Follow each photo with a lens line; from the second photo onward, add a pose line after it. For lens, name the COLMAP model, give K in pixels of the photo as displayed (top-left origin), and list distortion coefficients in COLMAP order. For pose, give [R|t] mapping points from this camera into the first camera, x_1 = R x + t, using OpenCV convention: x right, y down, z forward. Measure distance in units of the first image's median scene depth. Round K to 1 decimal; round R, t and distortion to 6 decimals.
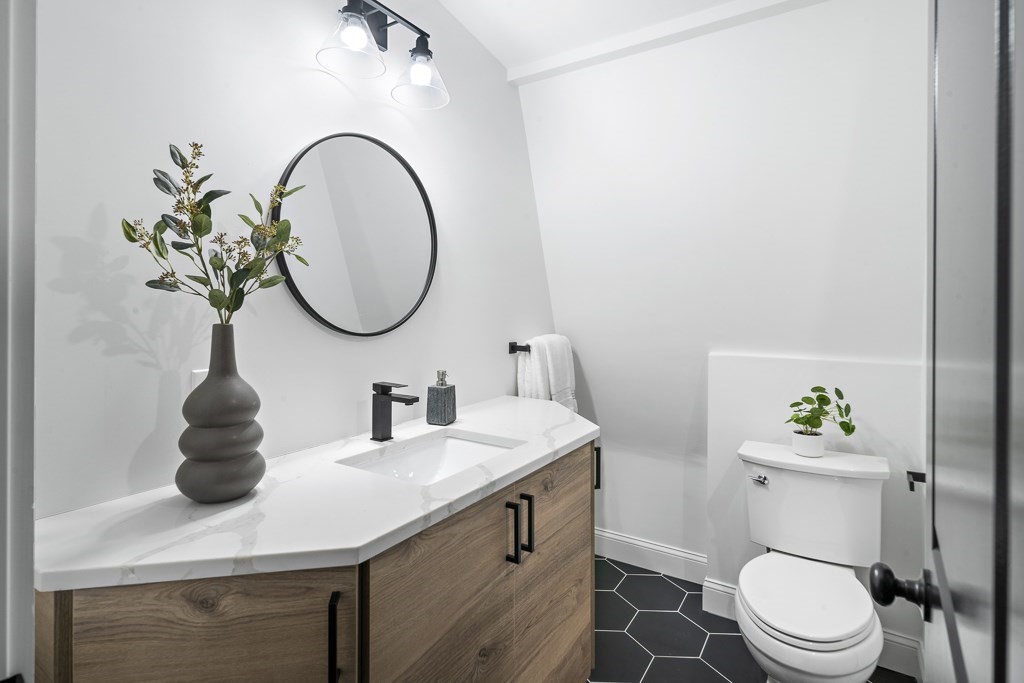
lens RADIAL K [[507.0, 0, 514.6], [0, 507.0, 308.3], [0, 0, 1]] dist [0.001711, 0.000326]
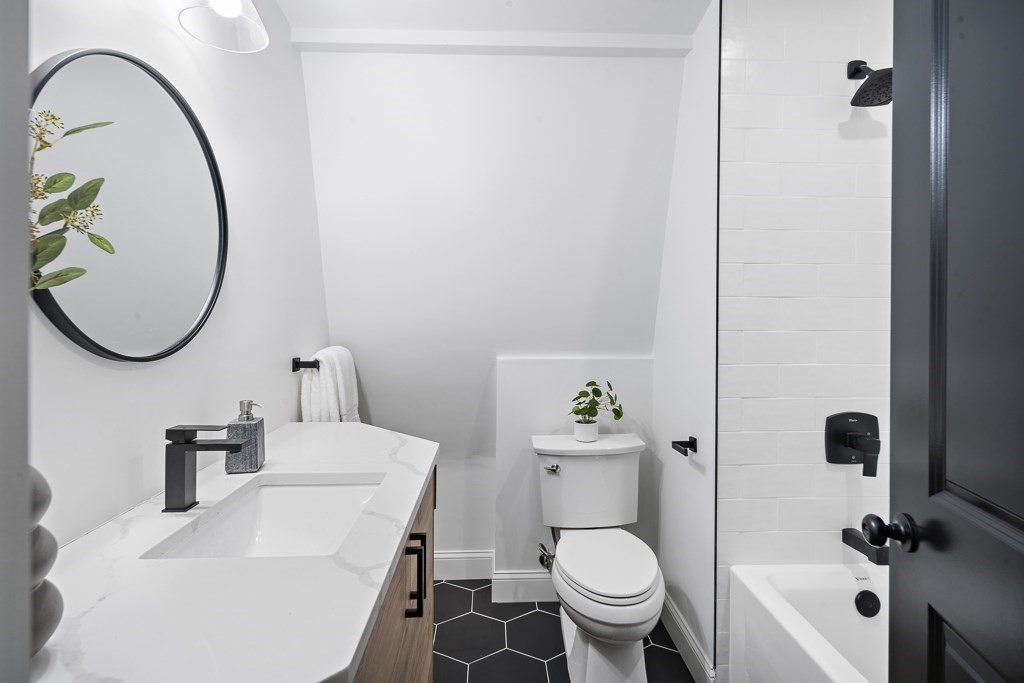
lens RADIAL K [[506.1, 0, 509.6], [0, 506.1, 320.9], [0, 0, 1]] dist [0.016780, 0.000789]
pose [[0.827202, -0.013067, 0.561753, -0.253623], [0.006791, 0.999889, 0.013259, -0.004166], [-0.561864, -0.007153, 0.827199, 0.152917]]
